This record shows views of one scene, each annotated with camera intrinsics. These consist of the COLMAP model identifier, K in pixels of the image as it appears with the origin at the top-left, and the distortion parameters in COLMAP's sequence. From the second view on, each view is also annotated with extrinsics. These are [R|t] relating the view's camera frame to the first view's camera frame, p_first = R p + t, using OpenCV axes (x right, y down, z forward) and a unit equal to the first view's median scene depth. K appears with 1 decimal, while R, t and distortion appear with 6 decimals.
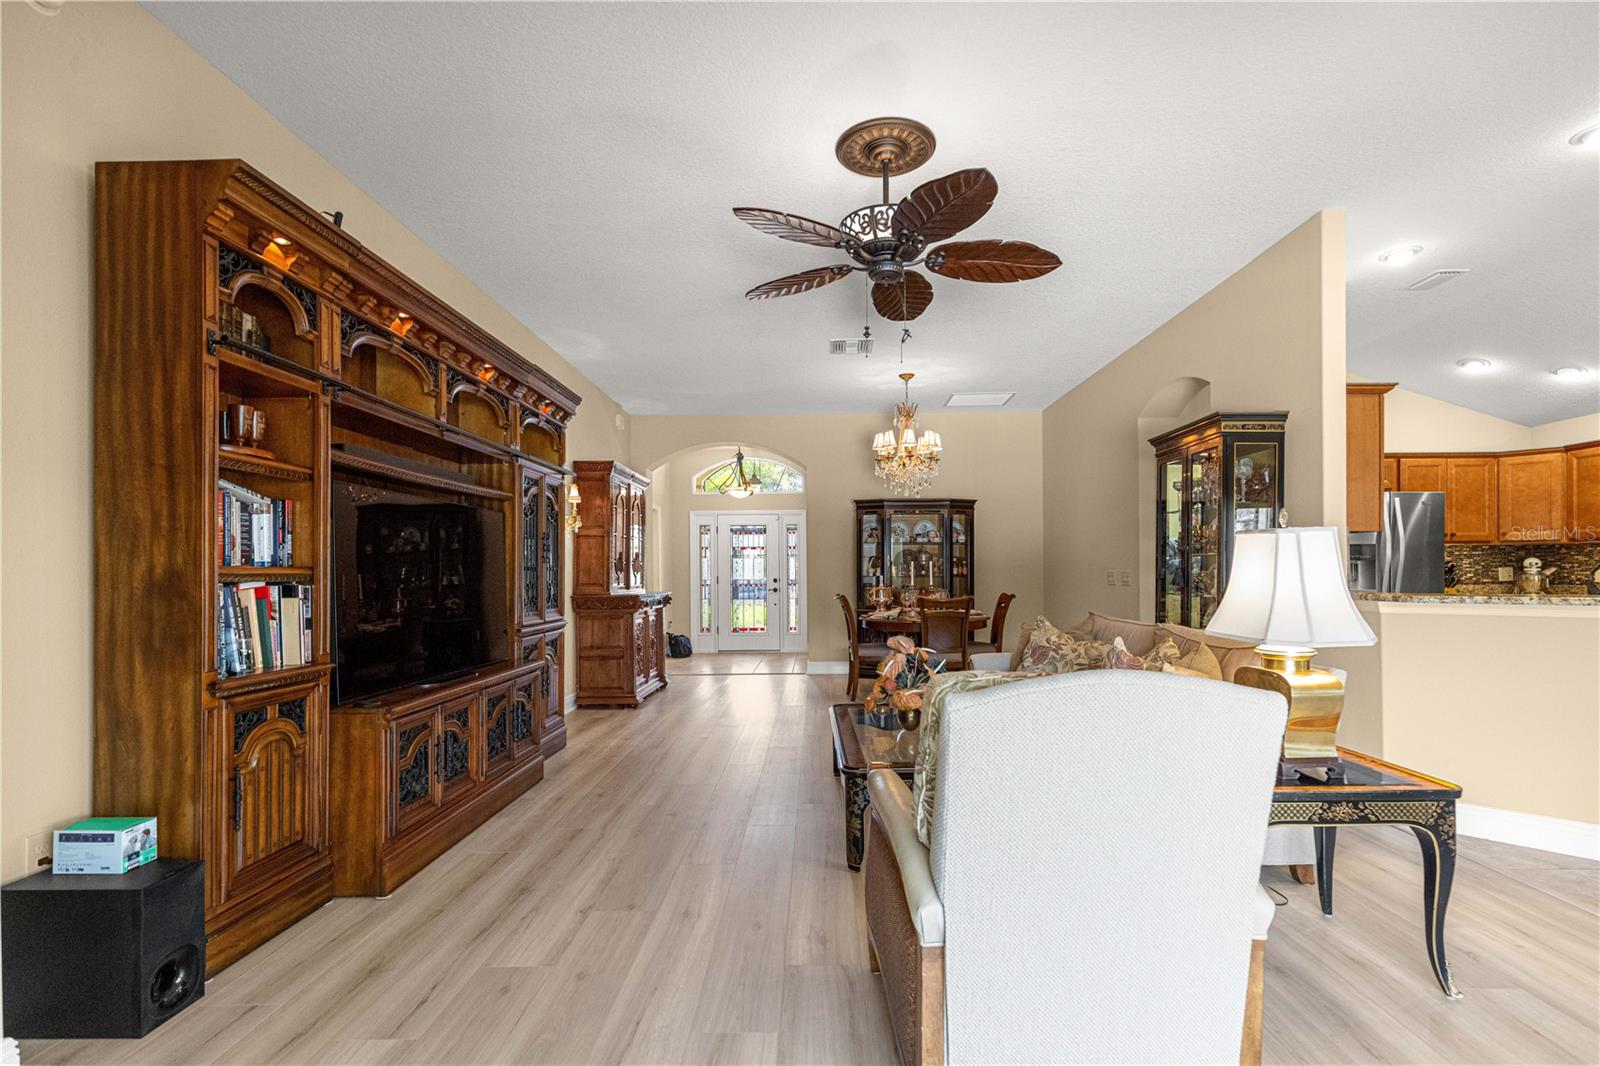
lens RADIAL K [[725.0, 0, 813.9], [0, 725.0, 567.6], [0, 0, 1]] dist [0.002216, 0.000114]
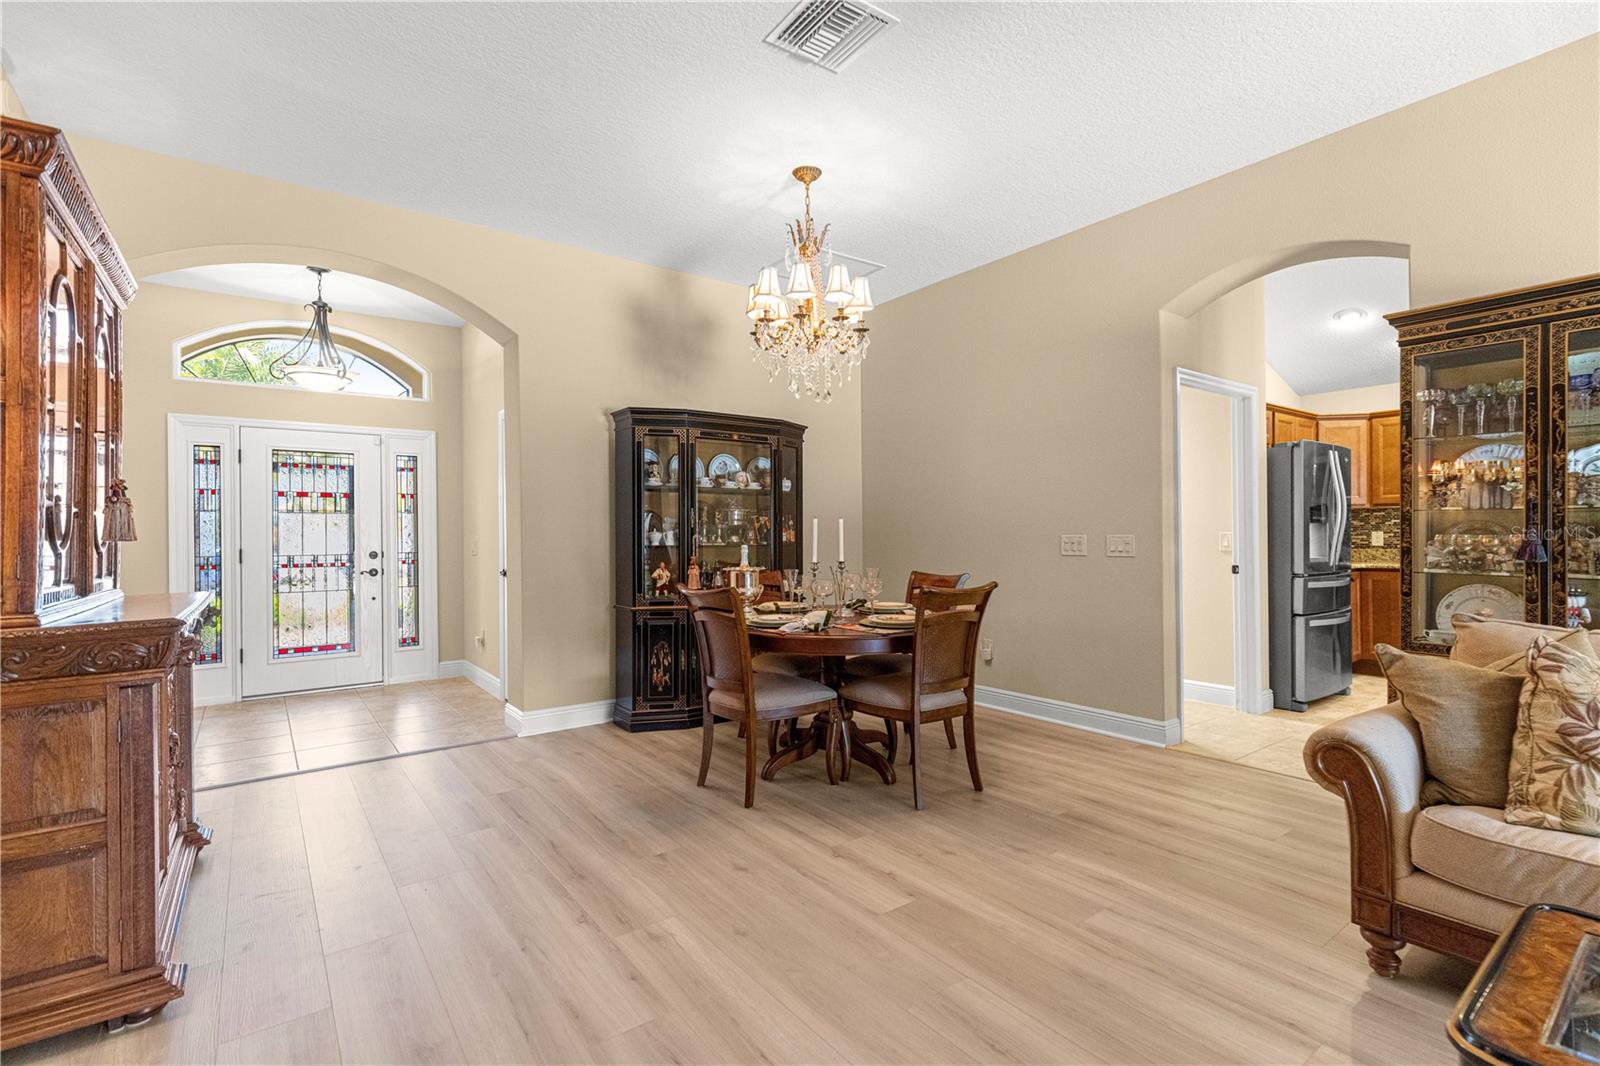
lens RADIAL K [[724.6, 0, 797.6], [0, 724.6, 537.2], [0, 0, 1]] dist [-0.001436, -0.000352]
pose [[0.795846, -0.002920, 0.605493, -0.237463], [0.000519, 0.999991, 0.004140, 0.003687], [-0.605499, -0.002980, 0.795840, 0.670480]]
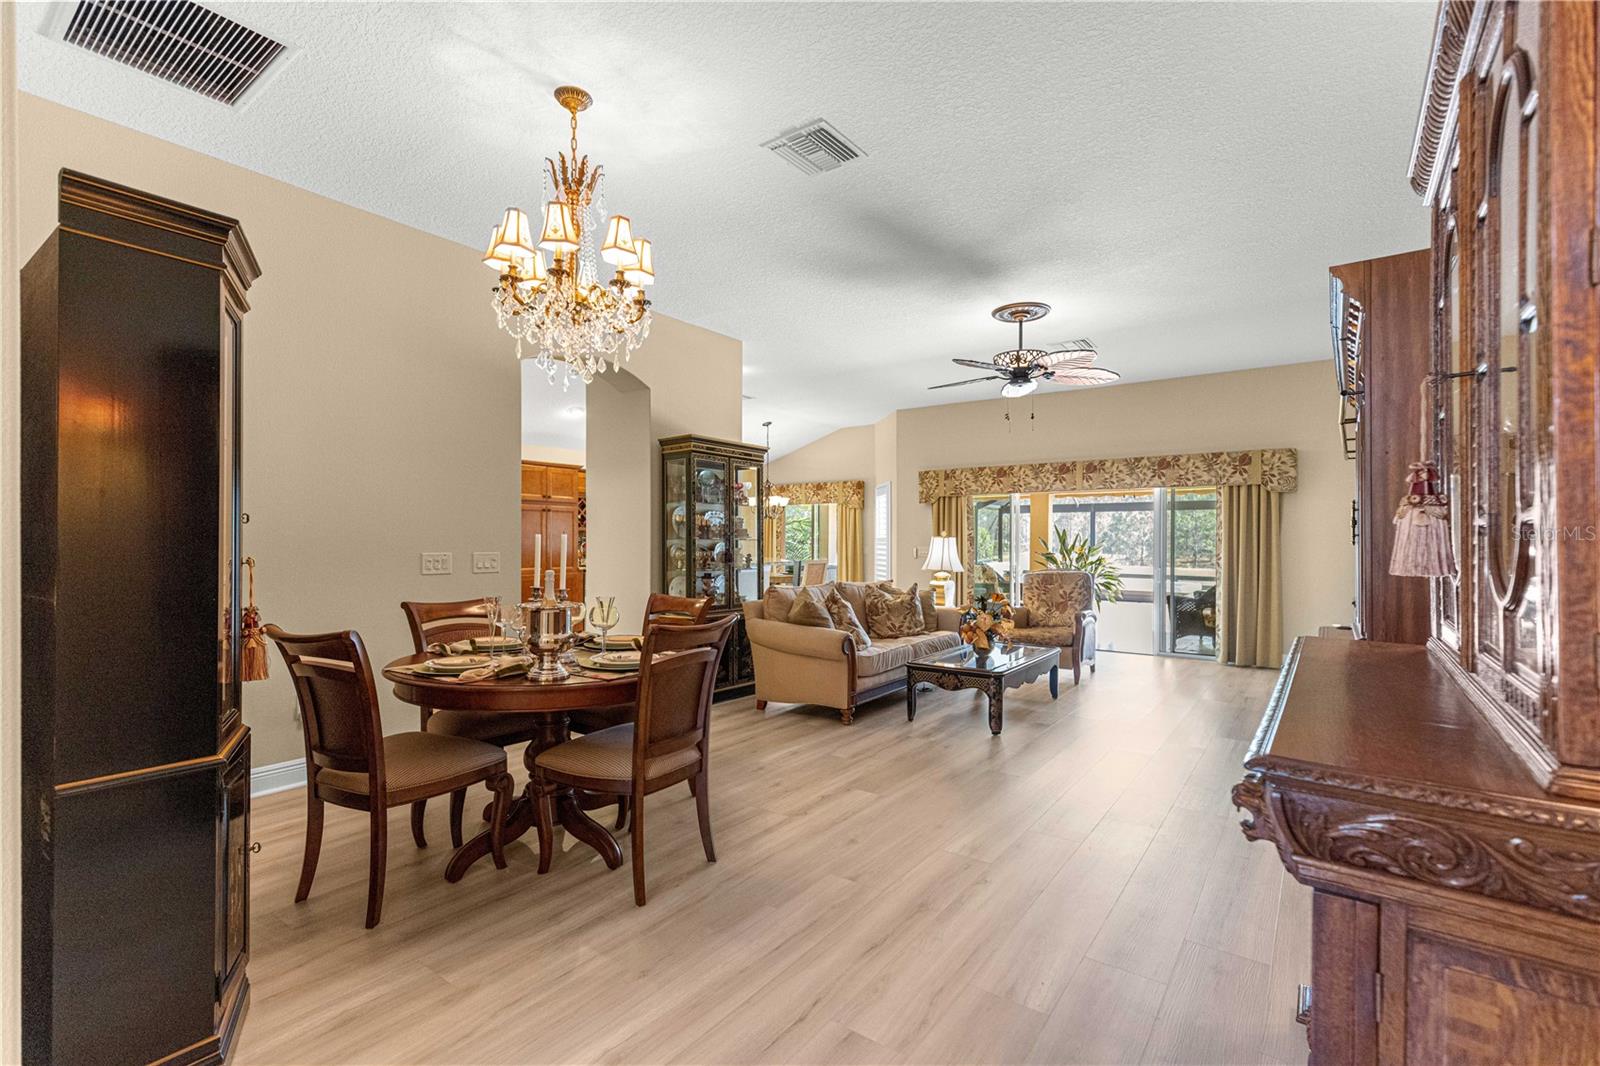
lens RADIAL K [[724.6, 0, 797.6], [0, 724.6, 537.2], [0, 0, 1]] dist [-0.001436, -0.000352]
pose [[-0.812844, 0.007532, 0.582433, -0.267779], [-0.000551, 0.999906, -0.013700, -0.001373], [-0.582481, -0.011457, -0.812763, 1.473878]]
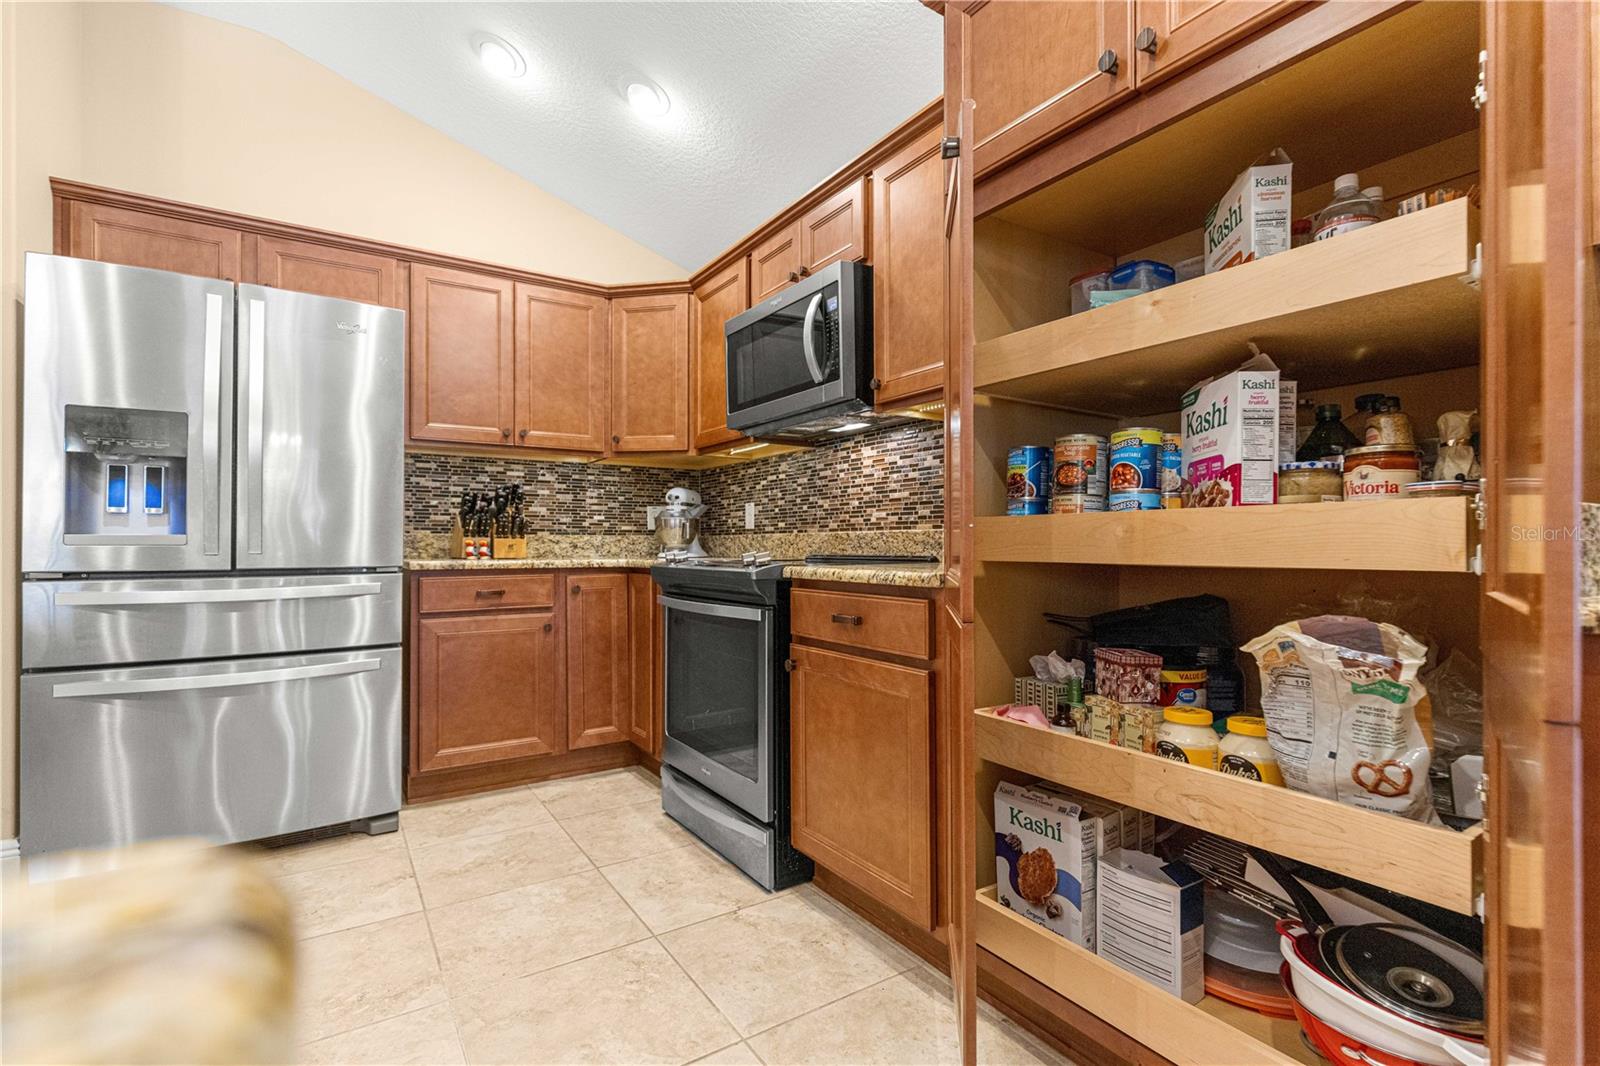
lens RADIAL K [[736.6, 0, 808.6], [0, 736.6, 539.6], [0, 0, 1]] dist [0.001434, 0.000410]
pose [[0.824617, 0.006104, 0.565658, 0.789502], [-0.005182, 0.999981, -0.003235, 0.030785], [-0.565667, -0.000264, 0.824634, 0.486983]]
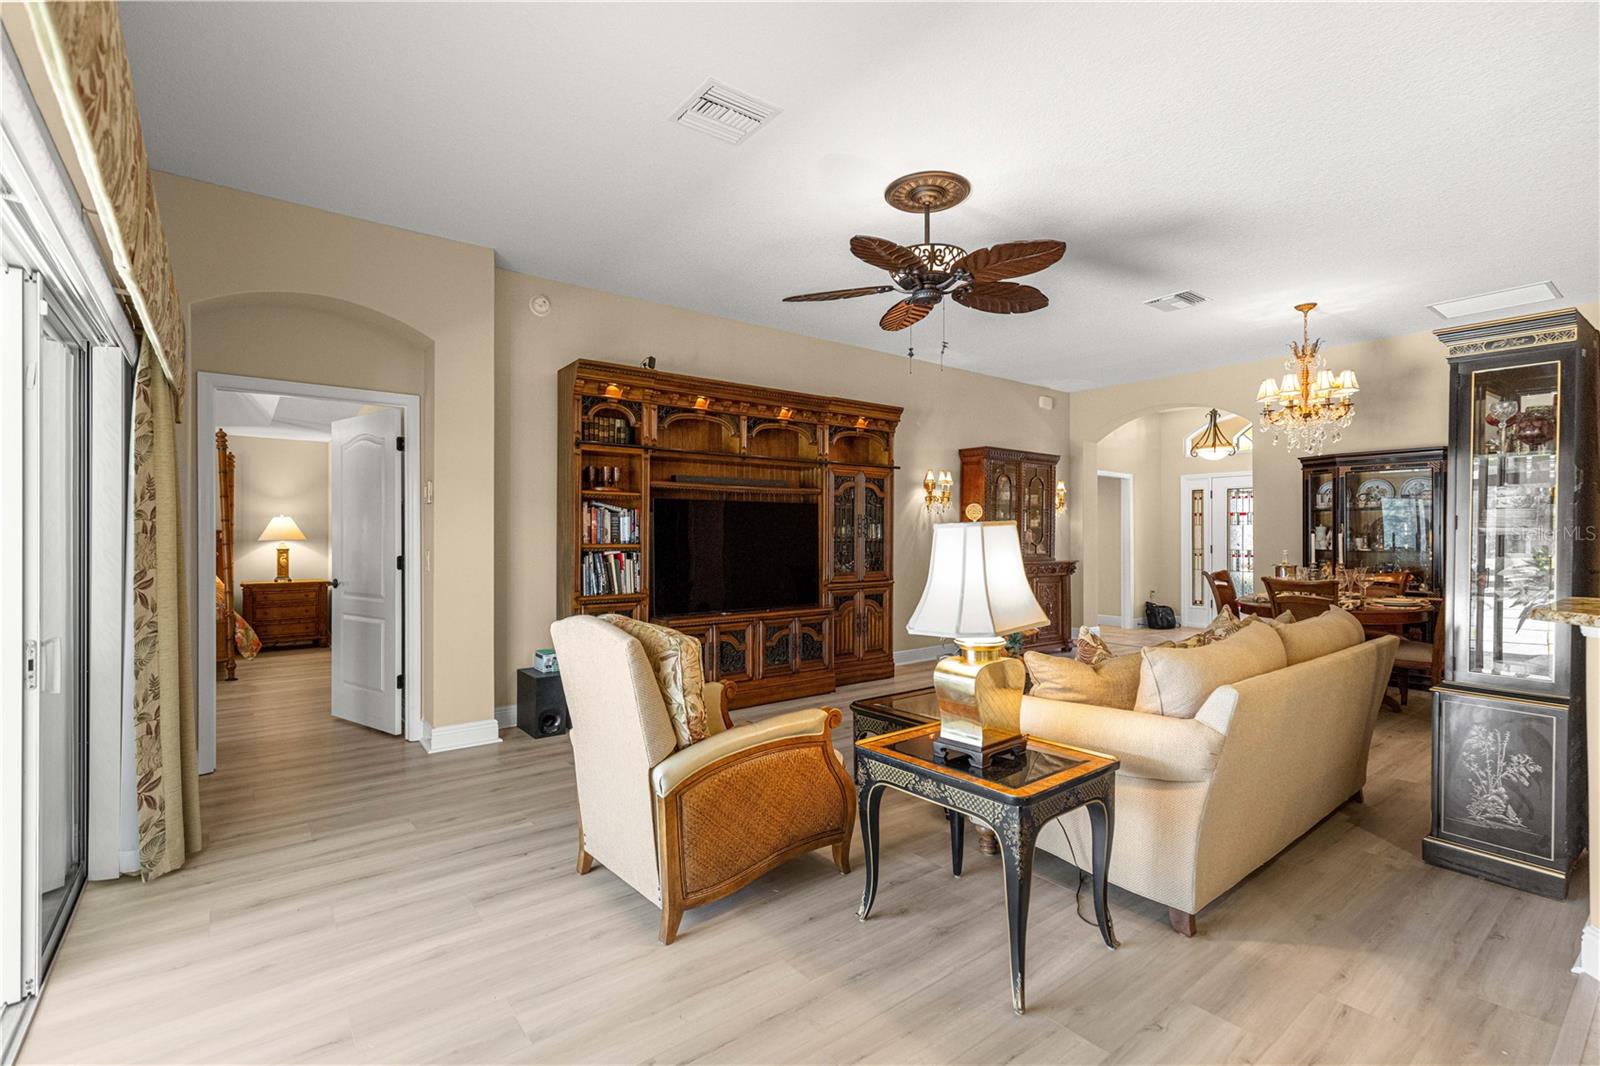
lens RADIAL K [[736.6, 0, 808.6], [0, 736.6, 539.6], [0, 0, 1]] dist [0.001434, 0.000410]
pose [[0.648501, 0.002653, -0.761209, 0.457501], [0.004806, 0.999960, 0.007579, -0.009823], [0.761199, -0.008573, 0.648462, 0.025403]]
